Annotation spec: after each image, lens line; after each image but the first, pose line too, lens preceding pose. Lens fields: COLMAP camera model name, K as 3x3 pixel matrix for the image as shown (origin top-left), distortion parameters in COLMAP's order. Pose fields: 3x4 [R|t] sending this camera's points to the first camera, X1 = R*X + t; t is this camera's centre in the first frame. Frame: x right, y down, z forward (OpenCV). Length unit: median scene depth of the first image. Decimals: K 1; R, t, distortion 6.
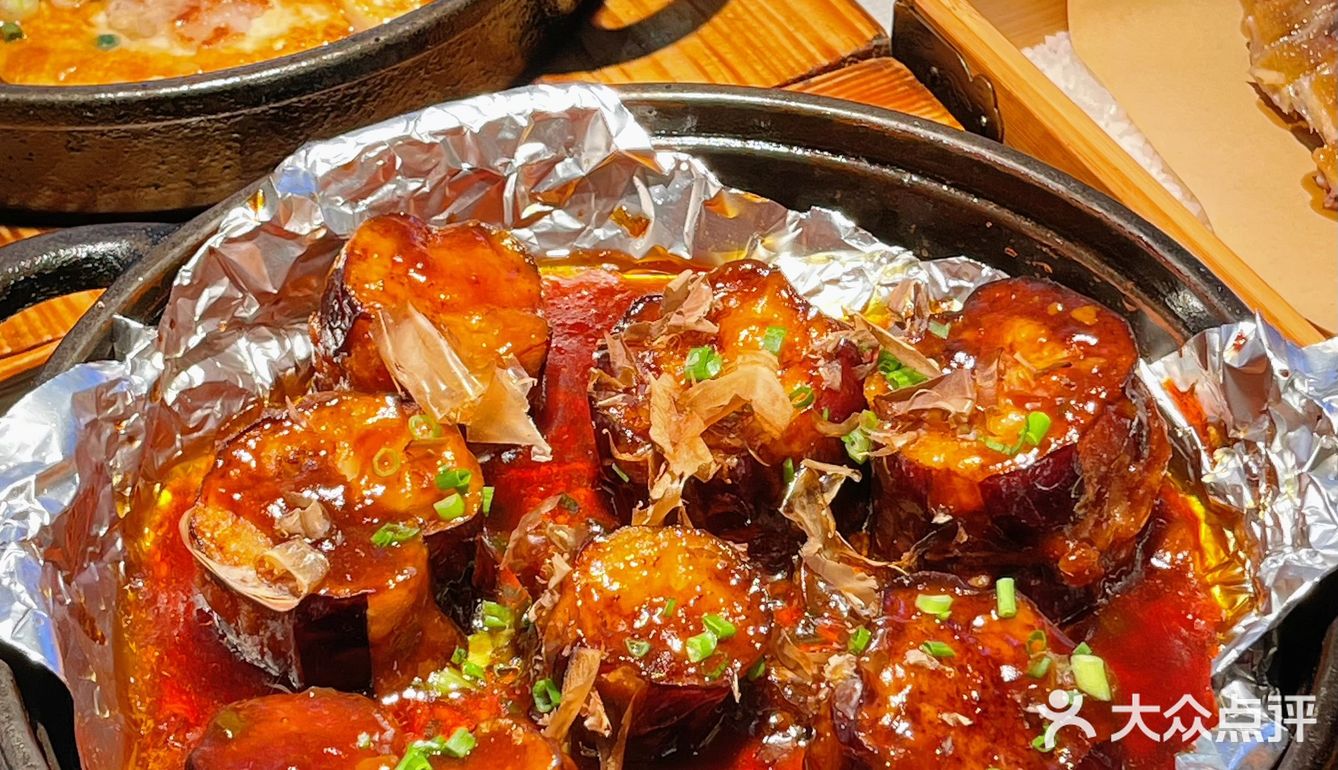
lens RADIAL K [[3146.6, 0, 669.0], [0, 3146.6, 385.0], [0, 0, 1]] dist [0.172884, -0.324052]
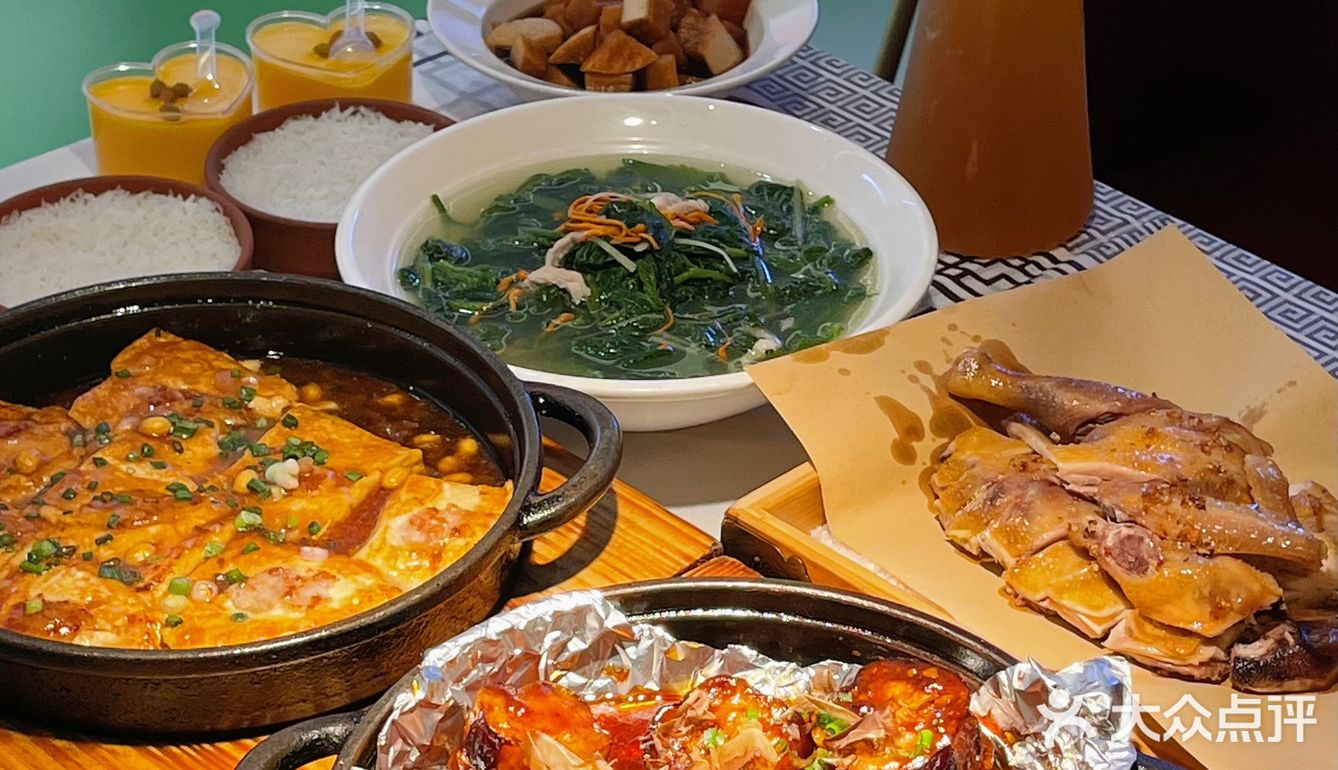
lens RADIAL K [[3146.6, 0, 669.0], [0, 3146.6, 385.0], [0, 0, 1]] dist [0.172884, -0.324052]
pose [[0.965829, -0.129159, 0.224706, -0.331396], [0.169429, 0.970722, -0.170272, 0.083716], [-0.196135, 0.202526, 0.959434, -0.567620]]
